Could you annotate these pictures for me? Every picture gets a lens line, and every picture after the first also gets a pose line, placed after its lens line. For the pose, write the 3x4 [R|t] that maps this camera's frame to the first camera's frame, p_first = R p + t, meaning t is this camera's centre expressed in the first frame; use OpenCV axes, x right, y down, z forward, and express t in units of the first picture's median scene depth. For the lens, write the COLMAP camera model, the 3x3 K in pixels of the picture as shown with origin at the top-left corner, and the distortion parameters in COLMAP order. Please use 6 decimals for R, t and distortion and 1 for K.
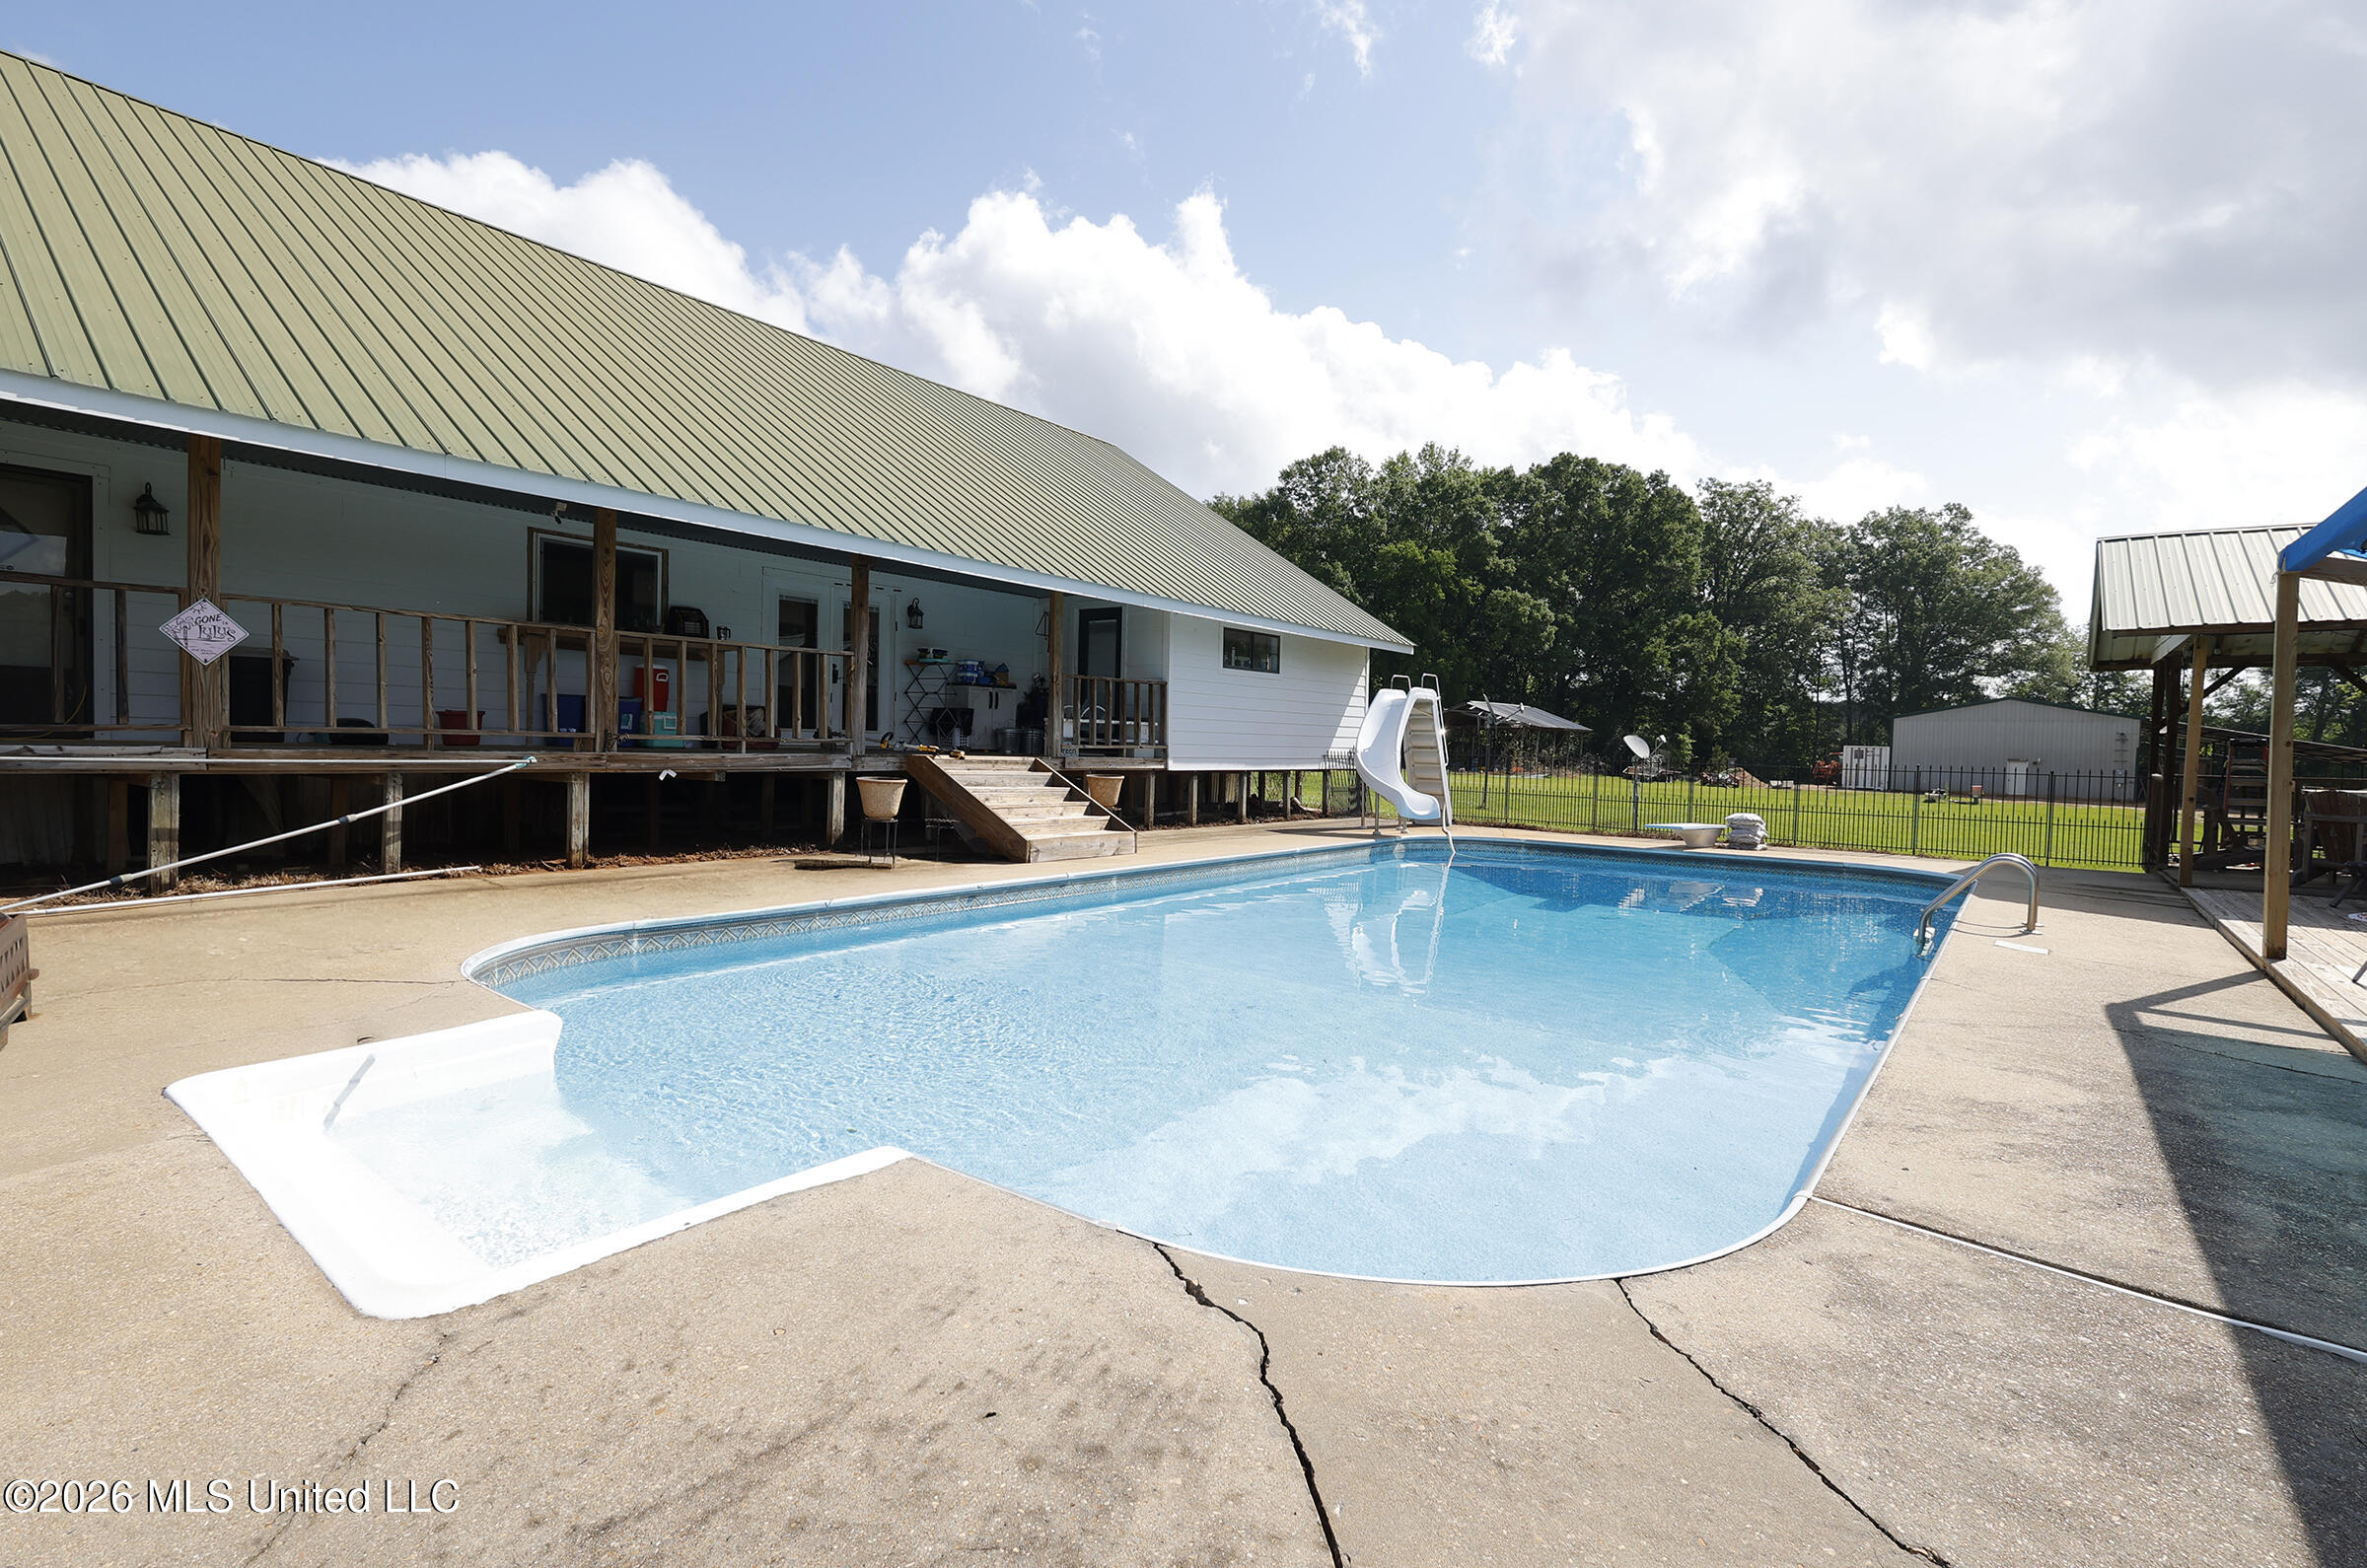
lens RADIAL K [[1074.1, 0, 1183.5], [0, 1074.1, 784.0], [0, 0, 1]] dist [-0.003215, -0.000085]
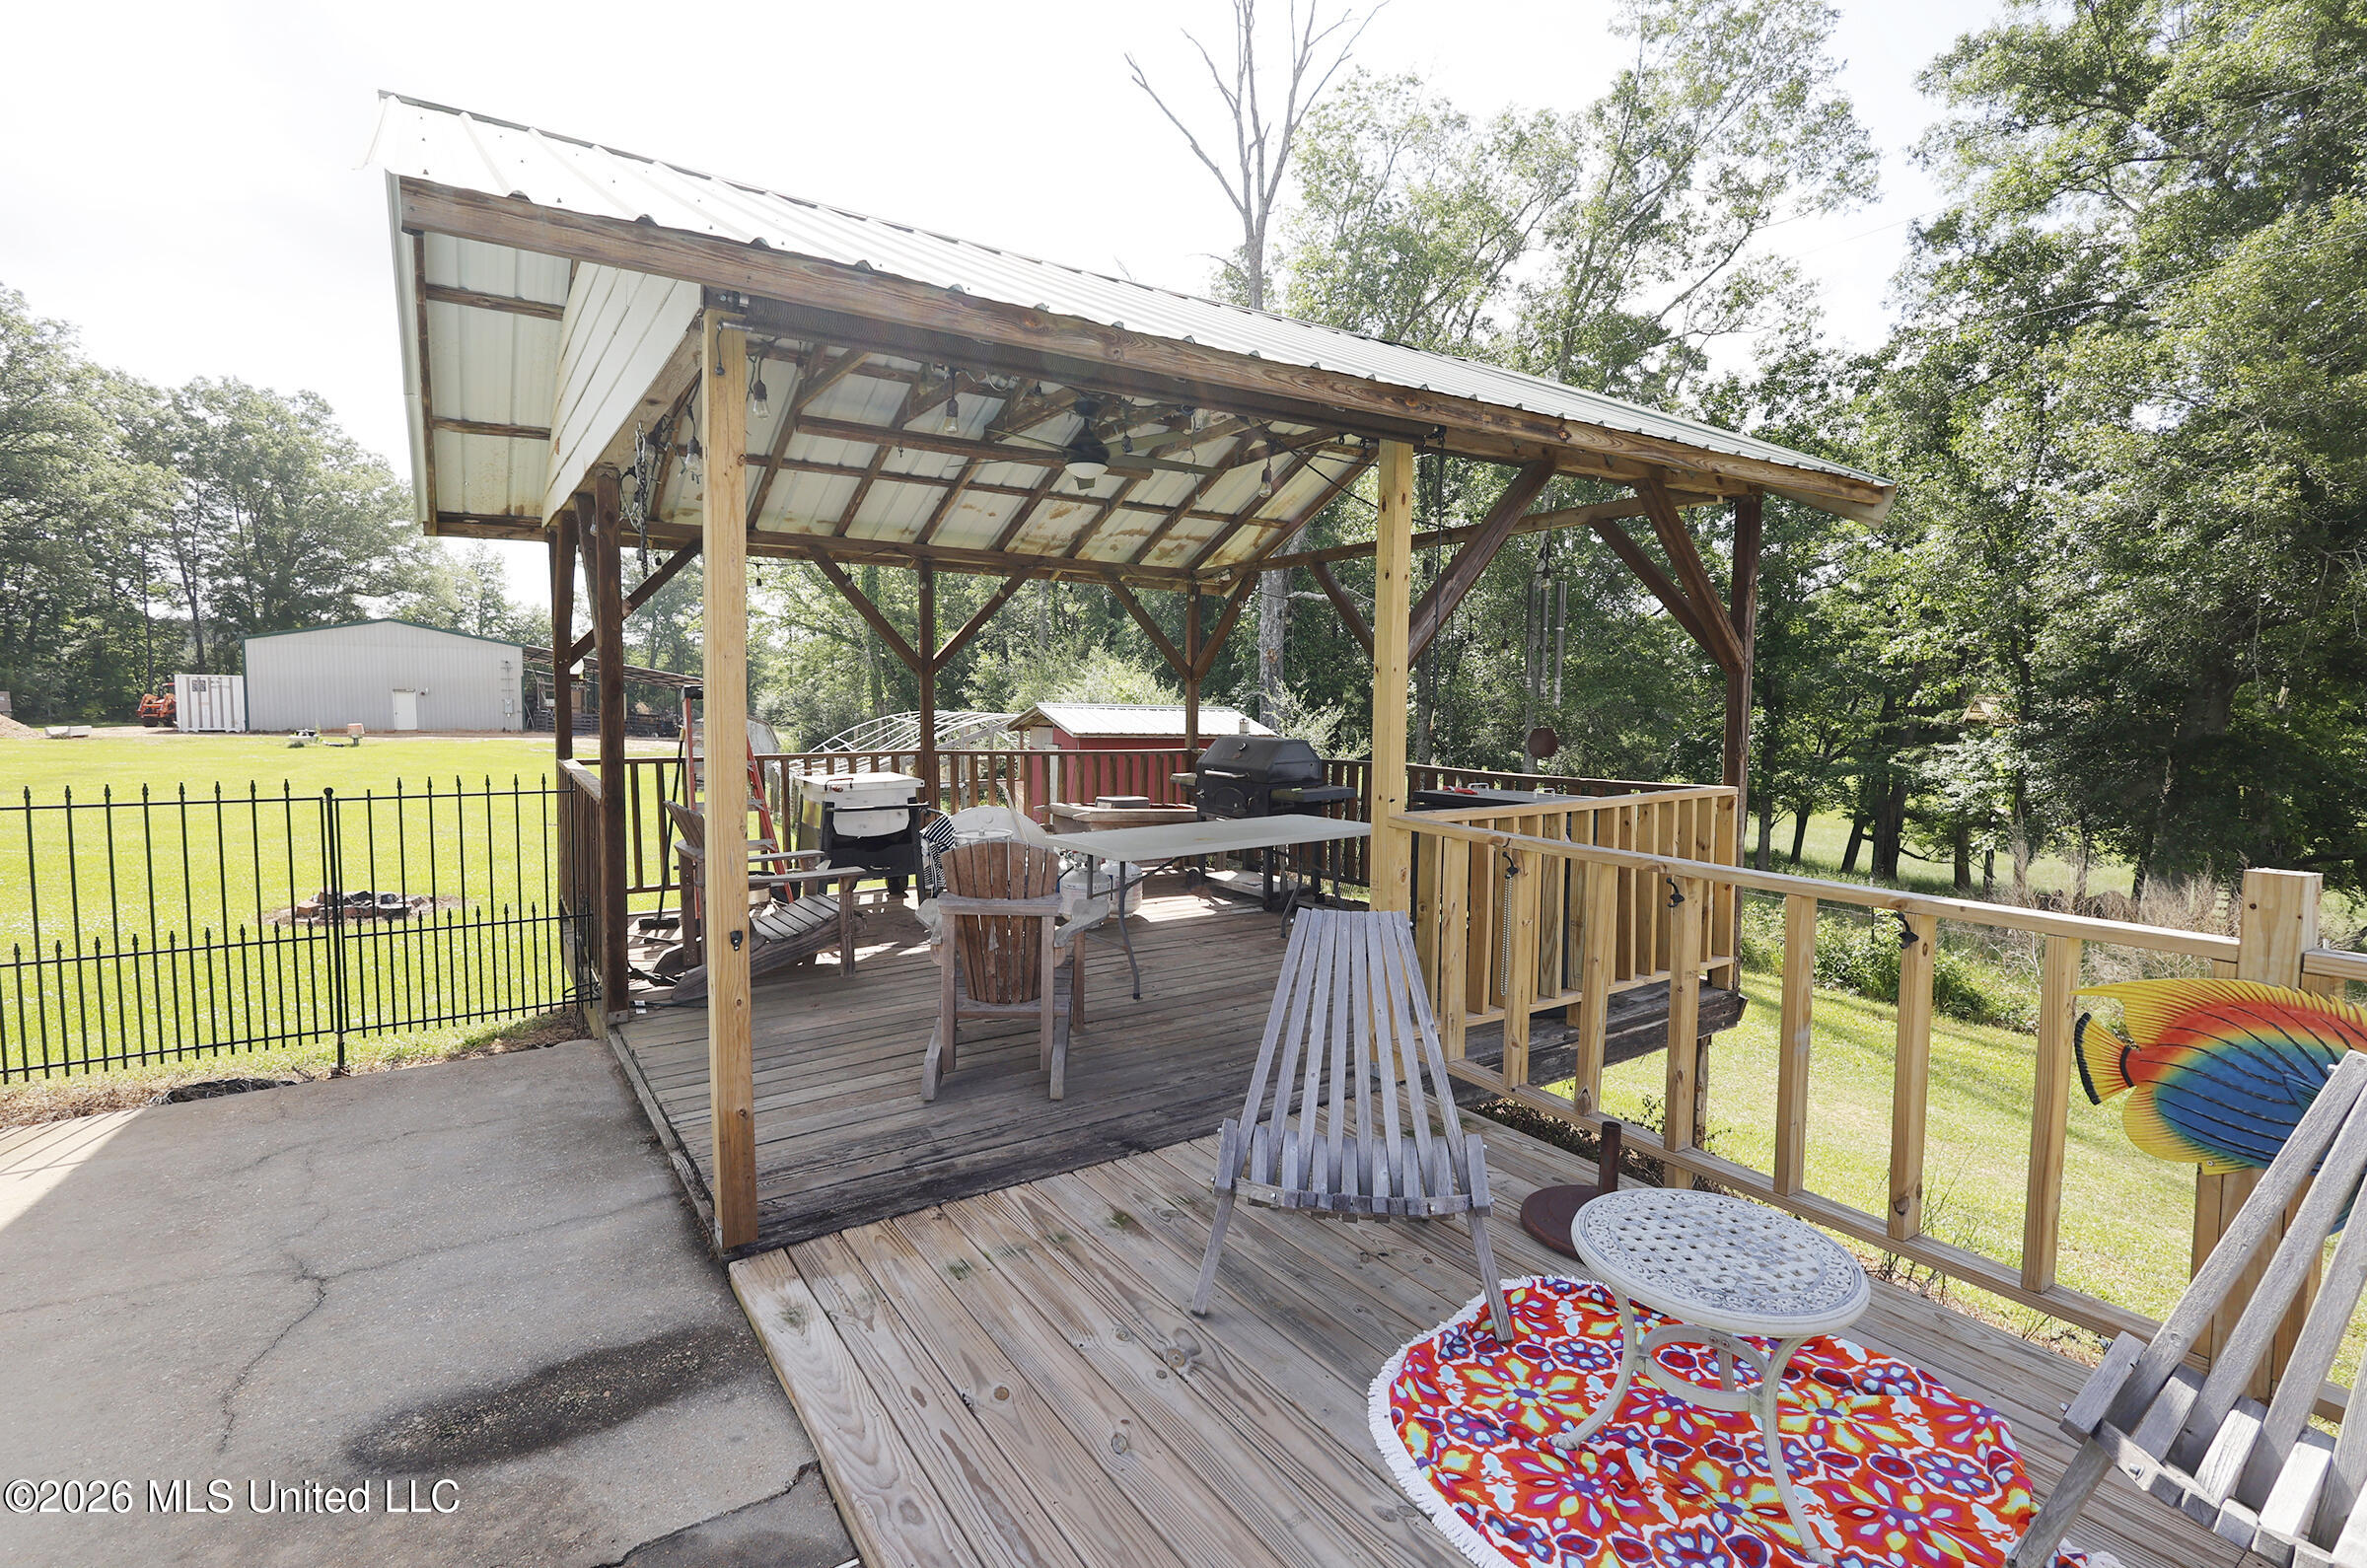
lens RADIAL K [[1074.1, 0, 1183.5], [0, 1074.1, 784.0], [0, 0, 1]] dist [-0.003215, -0.000085]
pose [[0.288318, -0.101162, 0.952176, 0.068102], [0.034765, 0.994854, 0.095169, -0.004397], [-0.956903, 0.005663, 0.290351, 0.077043]]
